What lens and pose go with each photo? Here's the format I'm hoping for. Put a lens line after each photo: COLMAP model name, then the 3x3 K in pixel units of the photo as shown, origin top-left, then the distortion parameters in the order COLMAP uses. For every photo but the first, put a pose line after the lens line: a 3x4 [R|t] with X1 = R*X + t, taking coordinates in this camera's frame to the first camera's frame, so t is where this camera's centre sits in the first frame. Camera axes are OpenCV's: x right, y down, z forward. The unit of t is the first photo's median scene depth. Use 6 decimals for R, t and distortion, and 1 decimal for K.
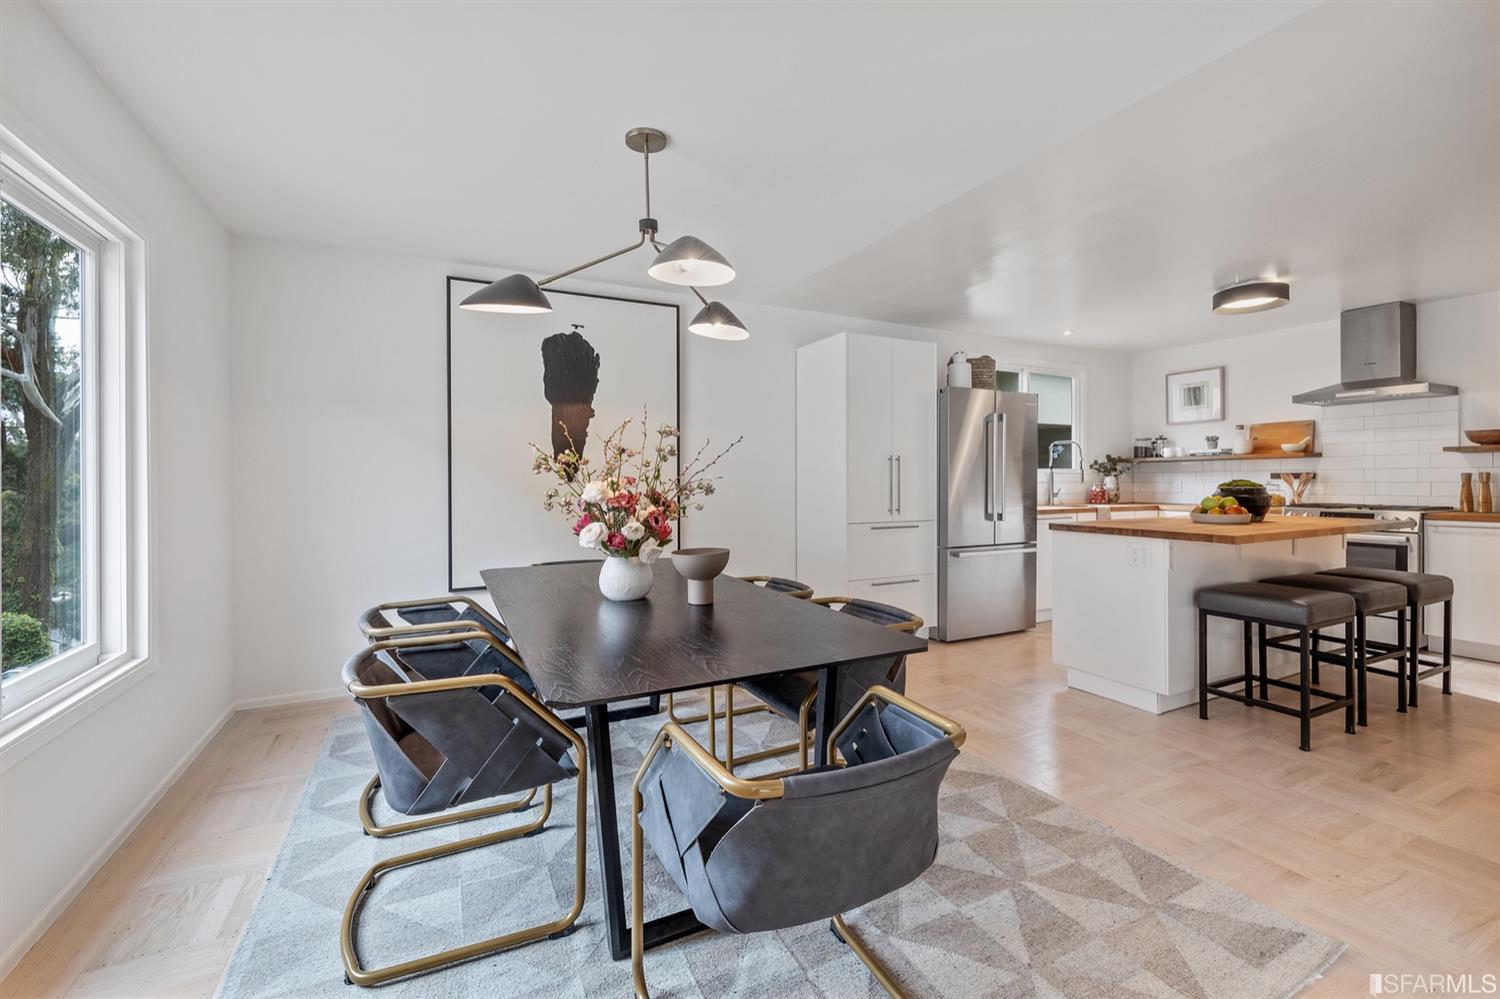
lens RADIAL K [[628.5, 0, 752.0], [0, 628.5, 483.3], [0, 0, 1]] dist [0.000067, -0.000036]
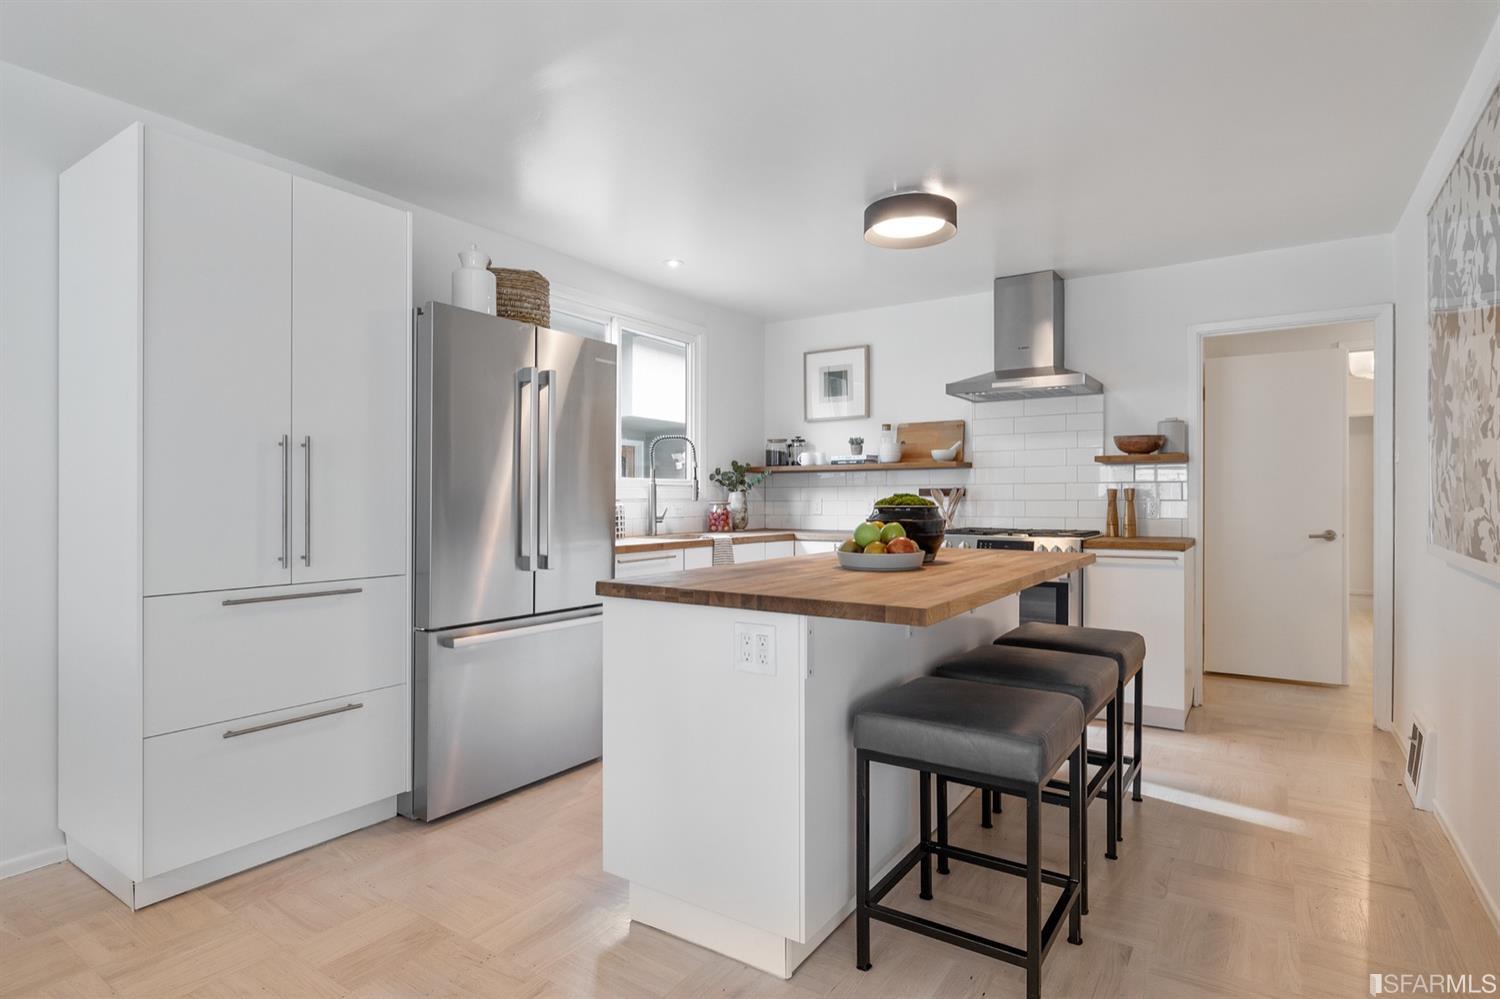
lens RADIAL K [[776.8, 0, 750.0], [0, 776.8, 499.5], [0, 0, 1]] dist [-0.000398, -0.000003]
pose [[0.871776, 0.004400, 0.489884, 0.208457], [-0.001348, 0.999977, -0.006583, 0.003835], [-0.489902, 0.005078, 0.871763, 0.313302]]
